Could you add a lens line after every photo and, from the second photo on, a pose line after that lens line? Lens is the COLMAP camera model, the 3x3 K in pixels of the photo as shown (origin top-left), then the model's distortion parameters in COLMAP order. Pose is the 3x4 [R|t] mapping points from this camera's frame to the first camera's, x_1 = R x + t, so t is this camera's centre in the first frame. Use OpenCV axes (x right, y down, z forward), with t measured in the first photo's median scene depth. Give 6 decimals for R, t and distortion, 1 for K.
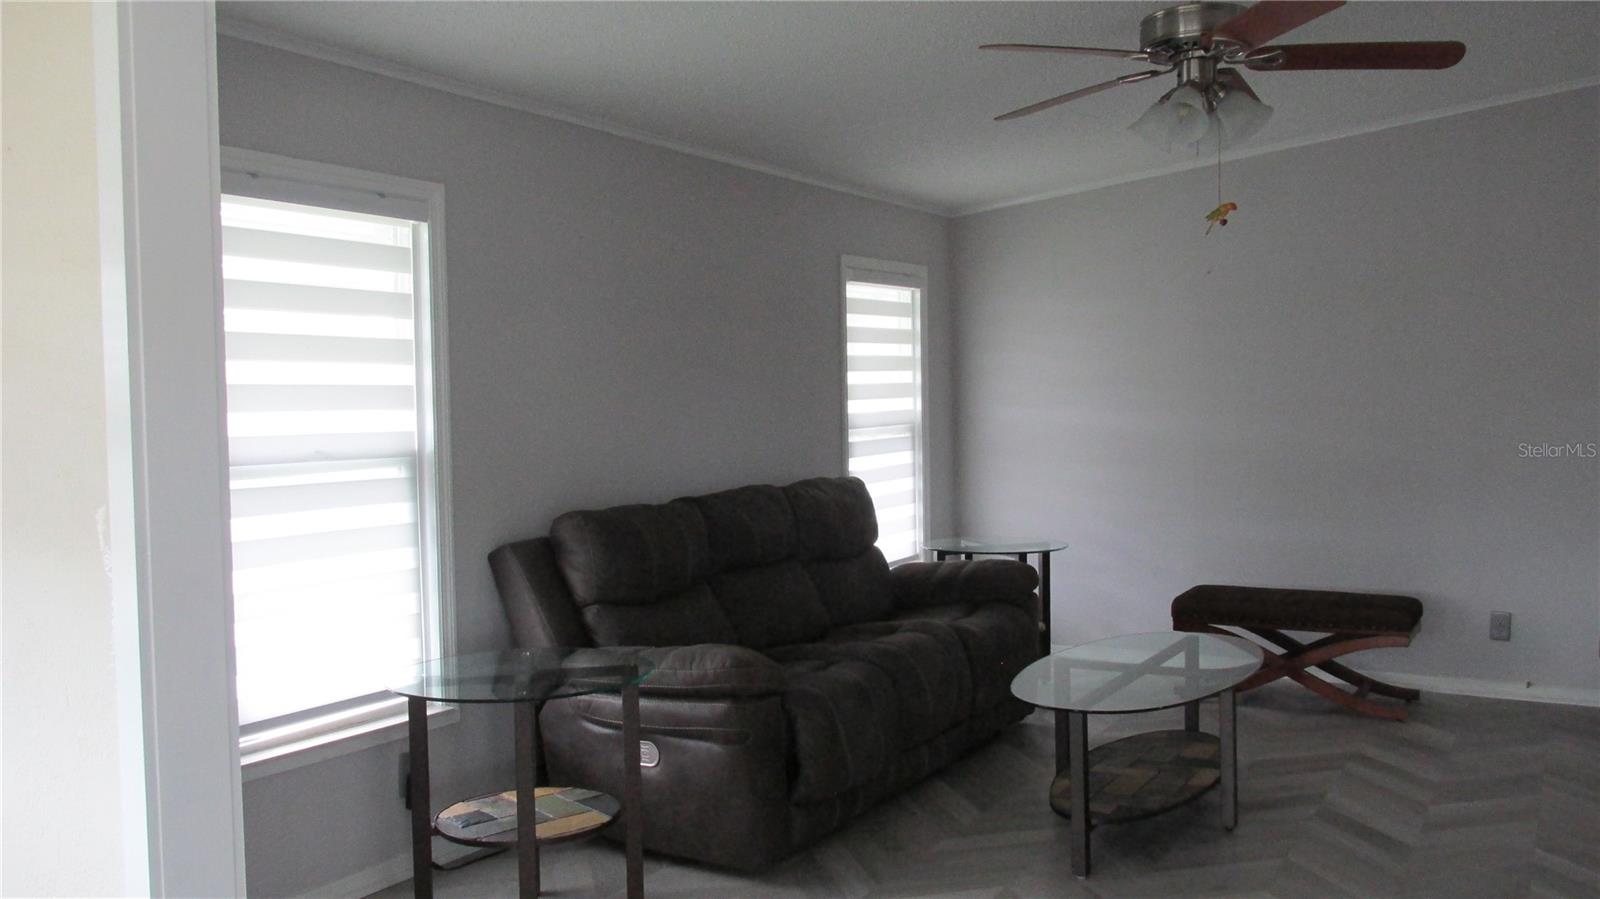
lens RADIAL K [[1323.4, 0, 798.1], [0, 1323.4, 454.9], [0, 0, 1]] dist [-0.046962, 0.026583]
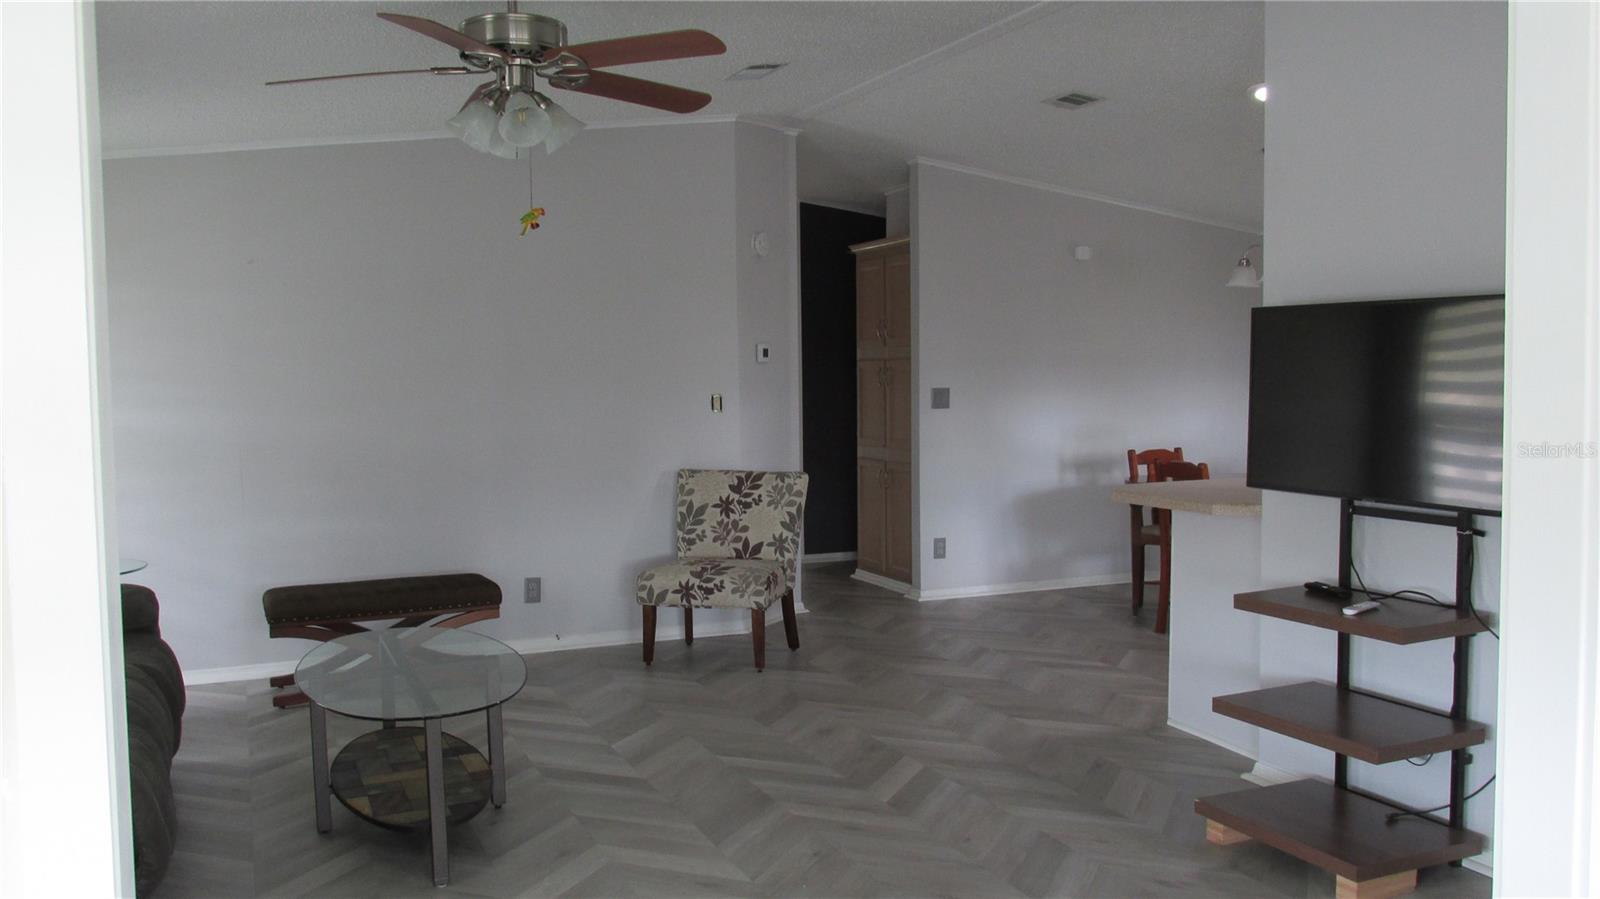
lens RADIAL K [[1323.4, 0, 796.2], [0, 1323.4, 451.9], [0, 0, 1]] dist [-0.046962, 0.026583]
pose [[0.598224, -0.045382, 0.800043, -0.356244], [0.043552, 0.998761, 0.024089, -0.011011], [-0.800145, 0.020433, 0.599459, 0.179203]]
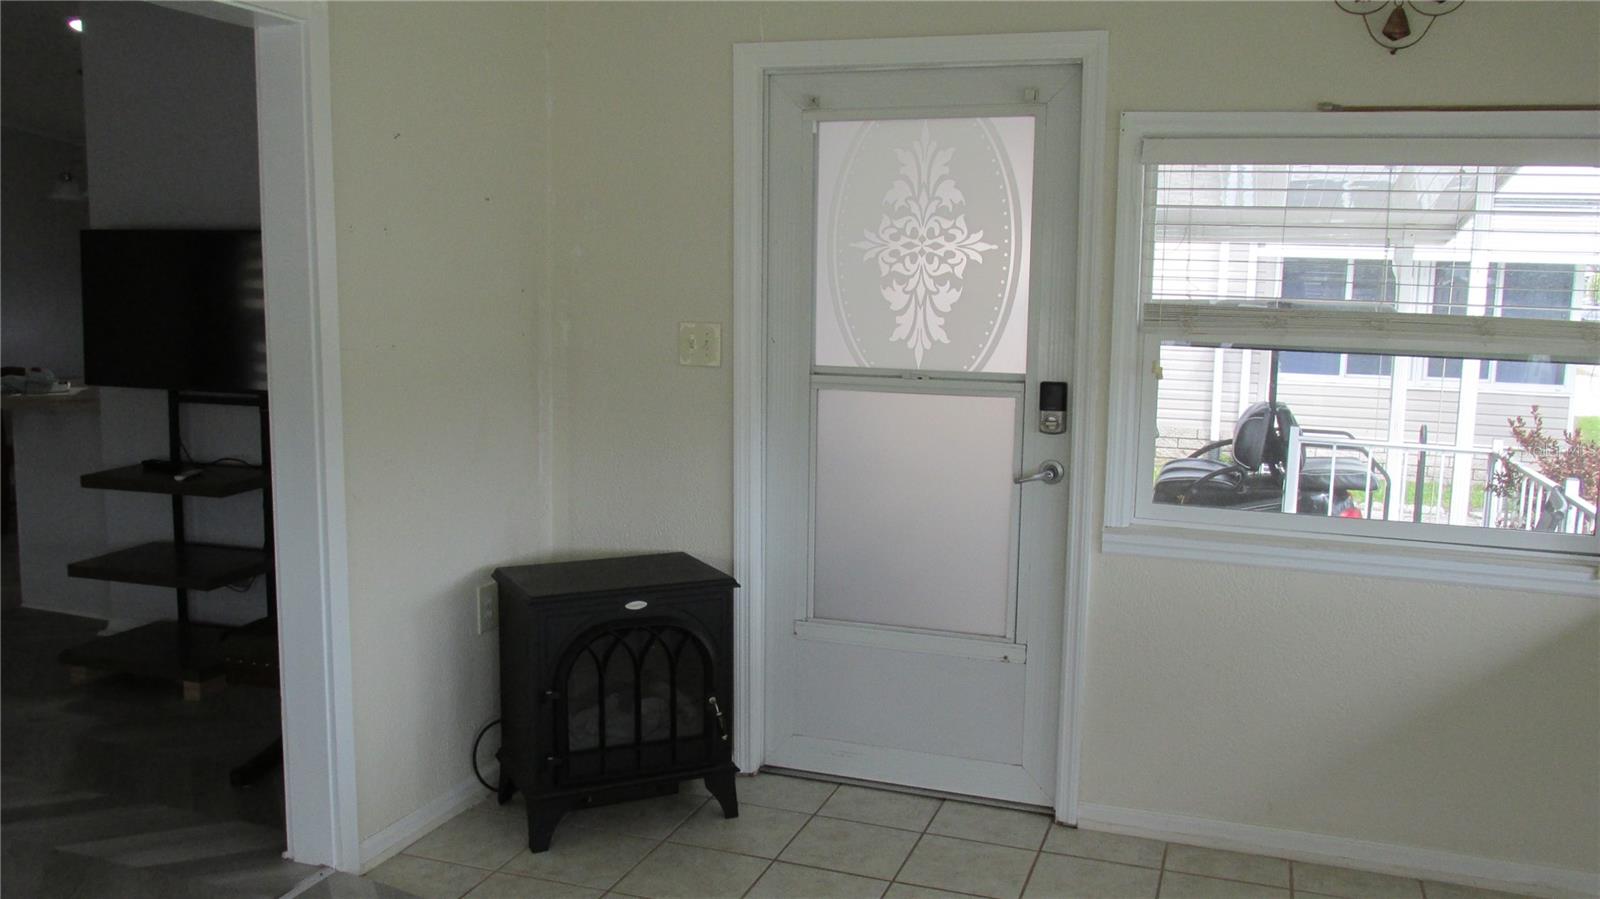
lens RADIAL K [[1323.4, 0, 802.1], [0, 1323.4, 455.3], [0, 0, 1]] dist [-0.046962, 0.026583]
pose [[-0.191083, -0.112536, 0.975101, -0.640739], [0.041812, 0.991571, 0.122631, 0.003755], [-0.980683, 0.064203, -0.184767, 0.090790]]
